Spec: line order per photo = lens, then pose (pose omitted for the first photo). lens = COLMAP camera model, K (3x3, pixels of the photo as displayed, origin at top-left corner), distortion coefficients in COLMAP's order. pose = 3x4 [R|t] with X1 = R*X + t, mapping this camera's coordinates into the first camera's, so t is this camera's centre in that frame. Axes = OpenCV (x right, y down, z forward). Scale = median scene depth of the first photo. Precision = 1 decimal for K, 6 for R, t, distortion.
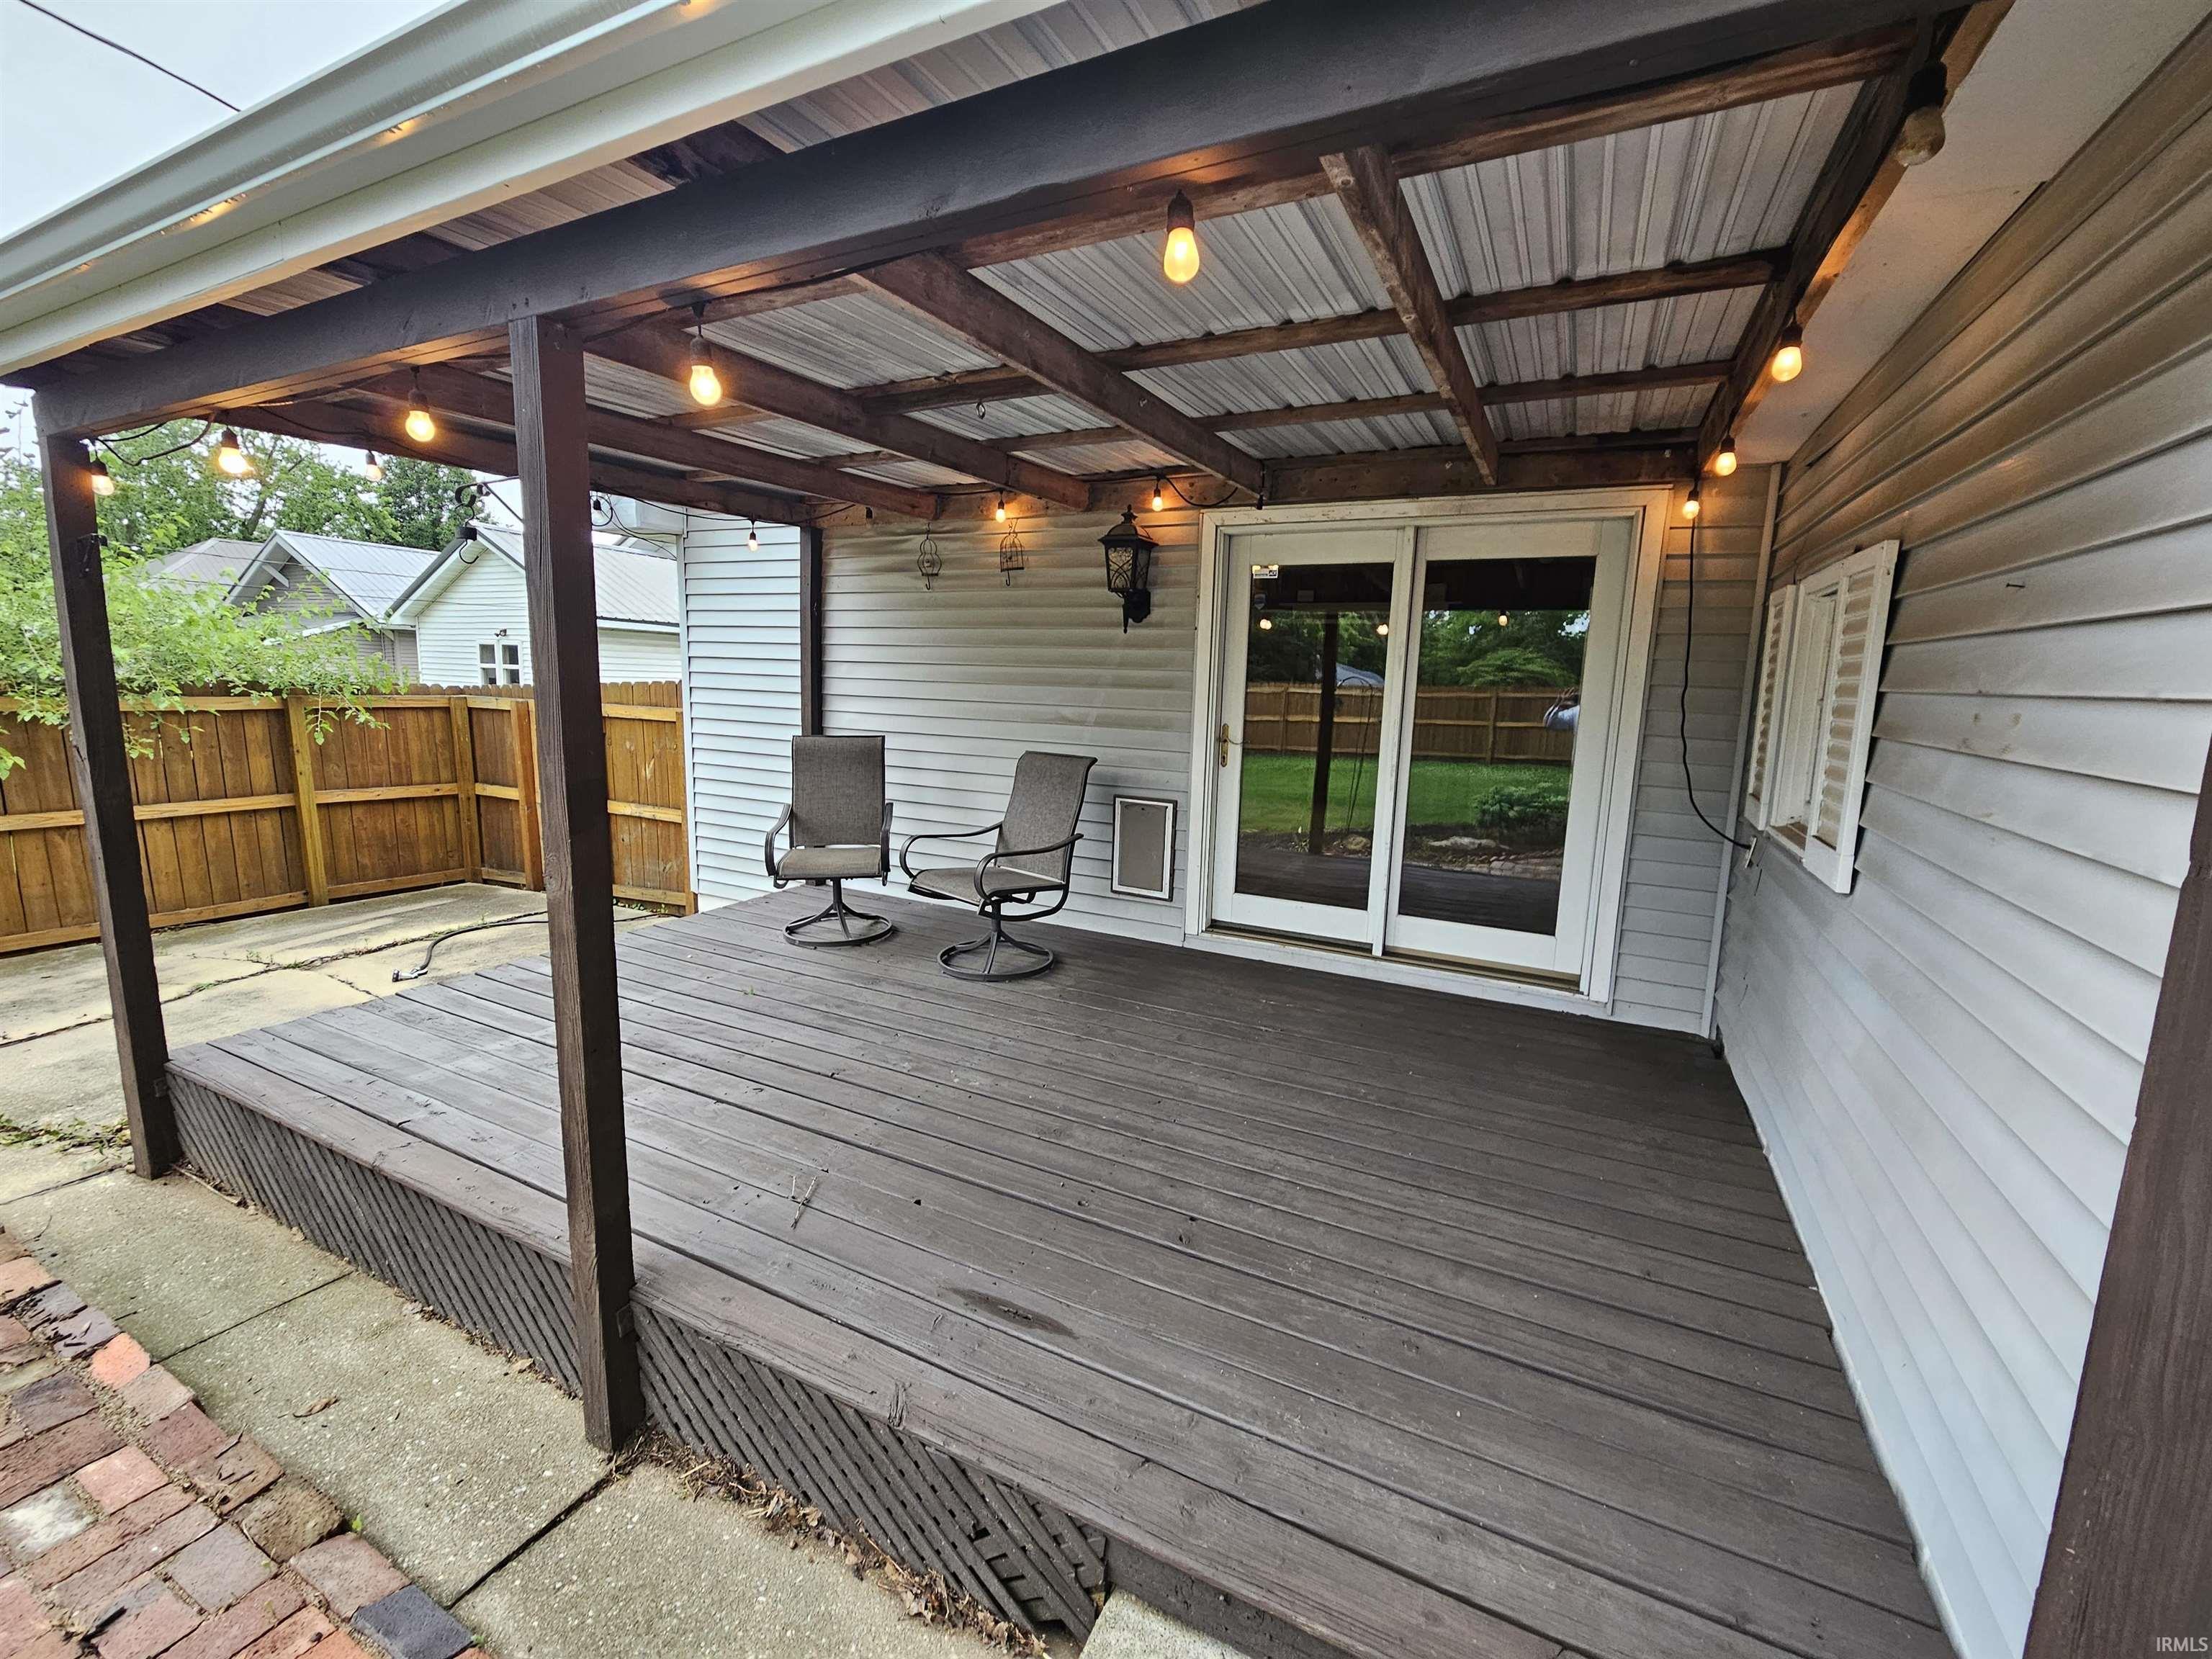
lens RADIAL K [[912.2, 0, 1107.0], [0, 912.2, 819.0], [0, 0, 1]] dist [0.003333, 0.000138]
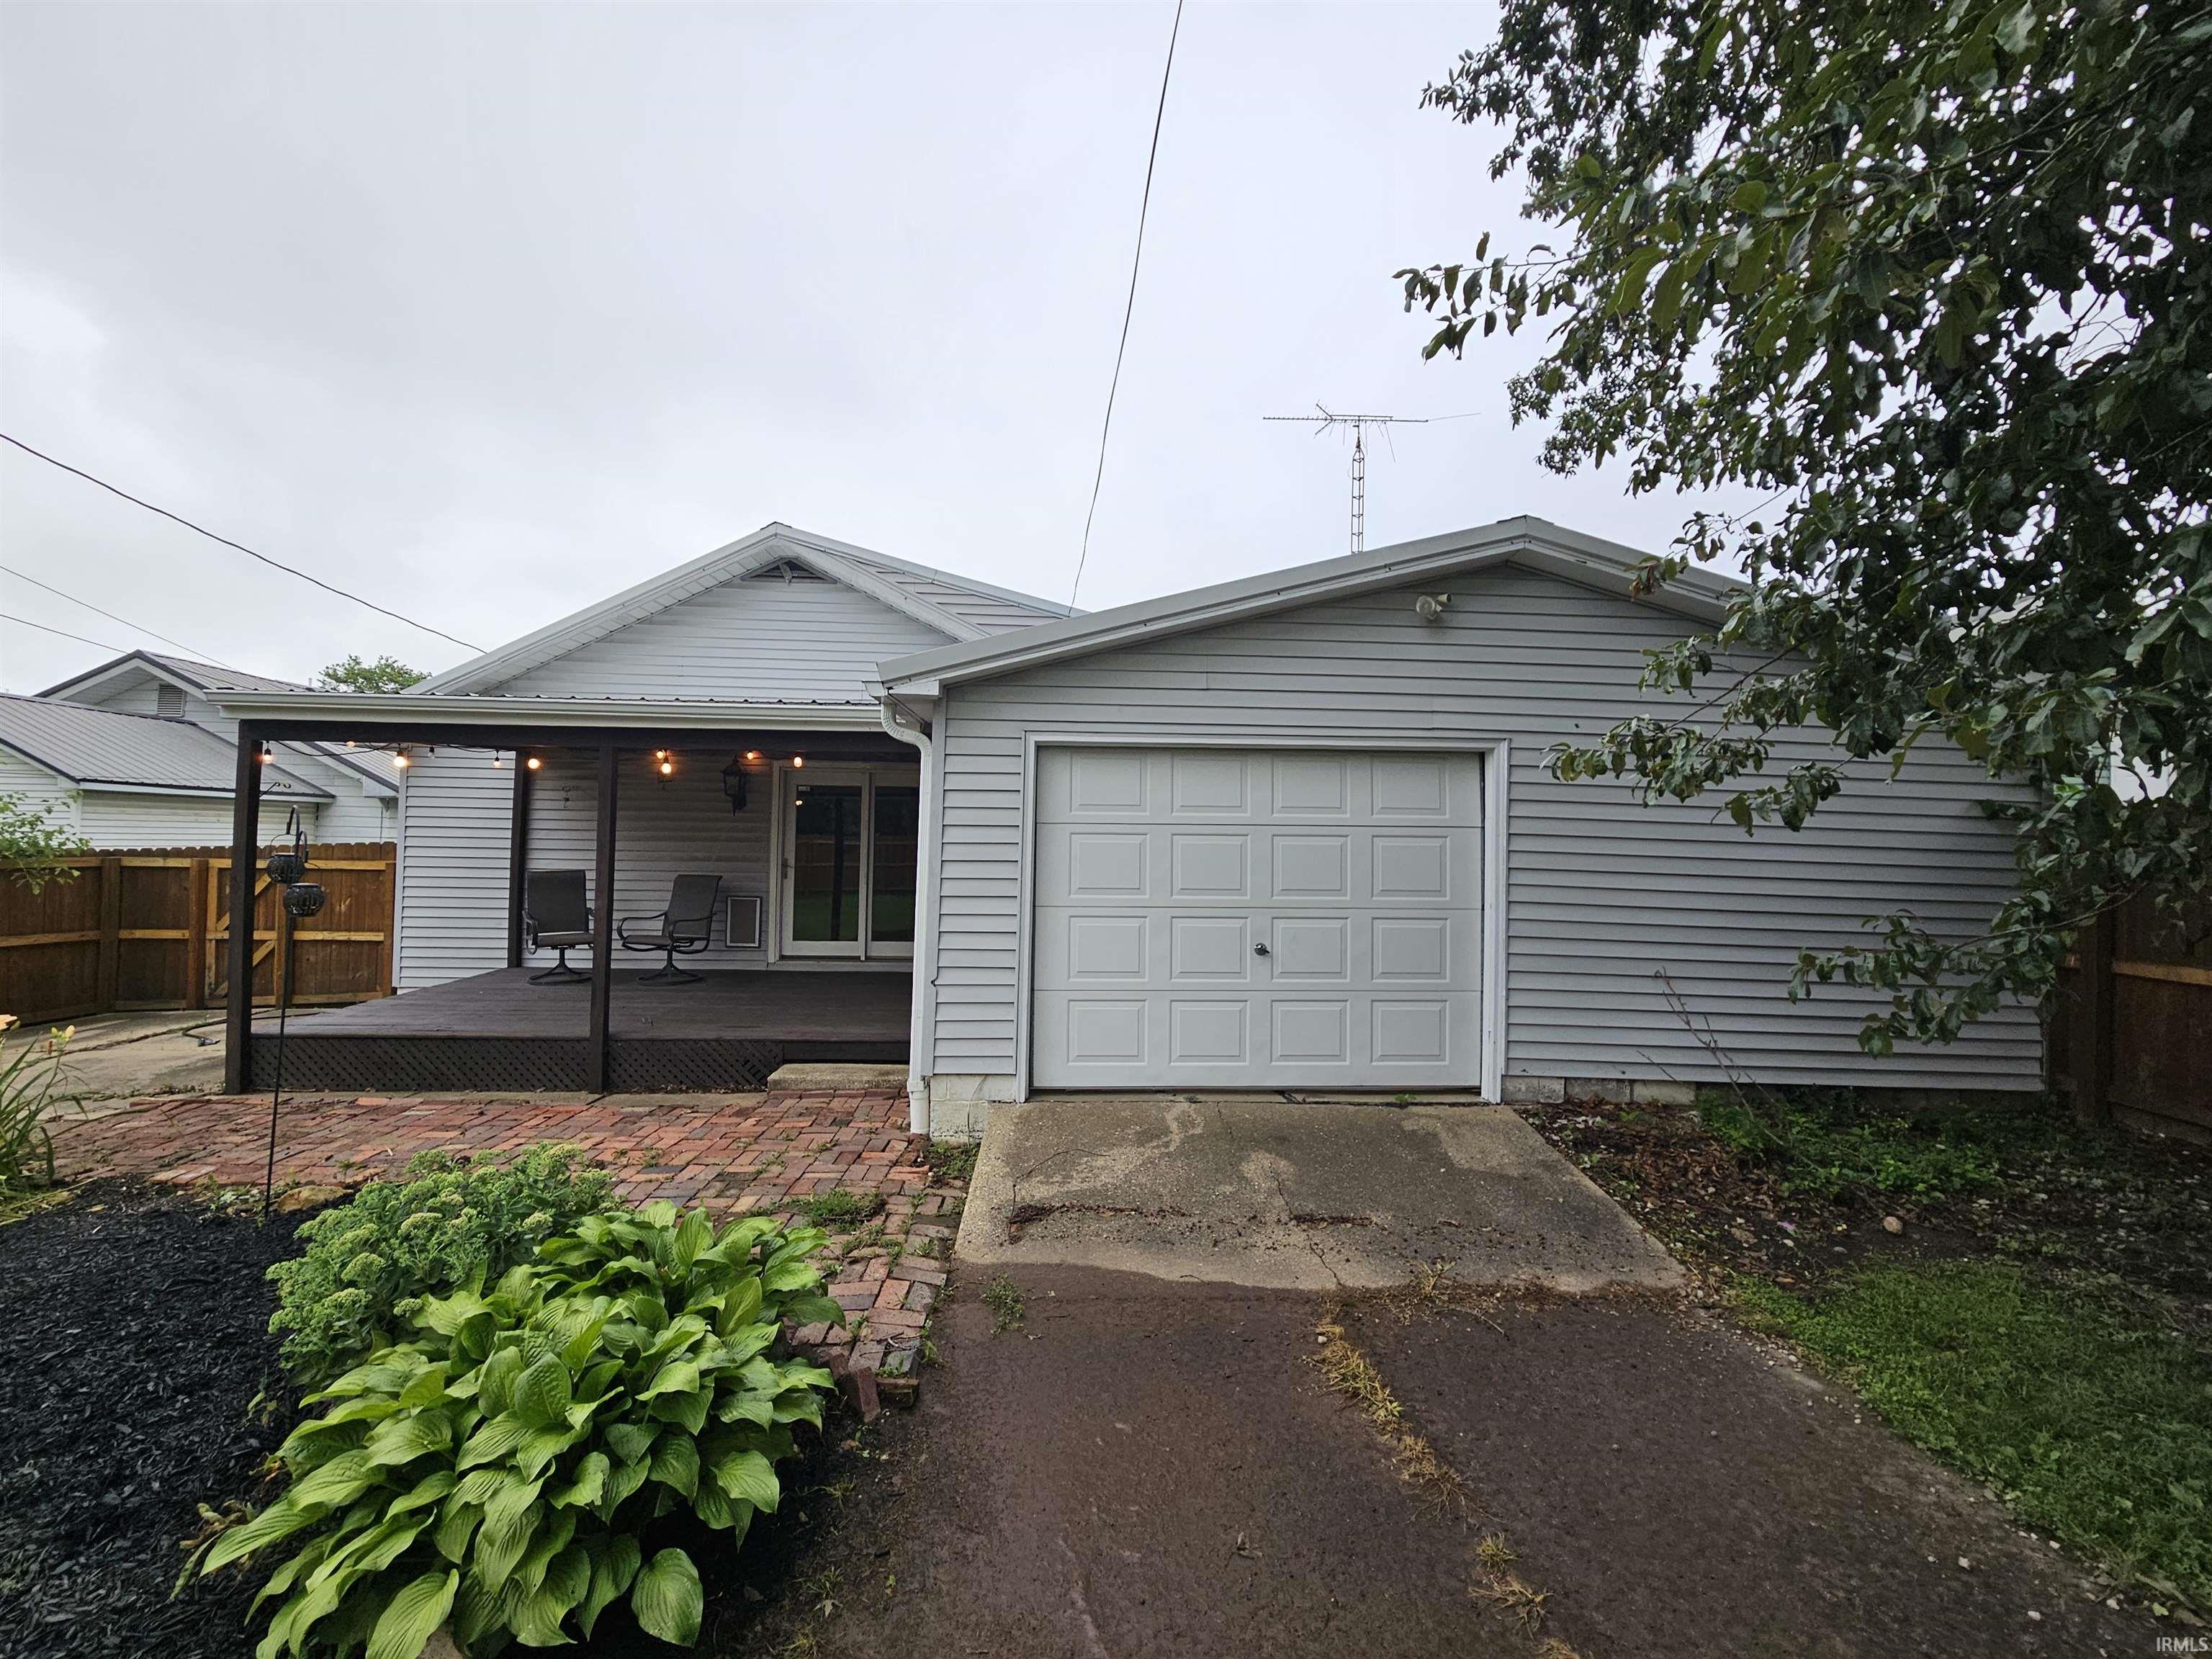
lens RADIAL K [[912.2, 0, 1106.3], [0, 912.2, 819.0], [0, 0, 1]] dist [0.003333, 0.000138]
pose [[0.883811, -0.002451, 0.467837, -0.189921], [0.079410, 0.986262, -0.144852, 0.159112], [-0.461055, 0.165173, 0.871864, -1.112763]]
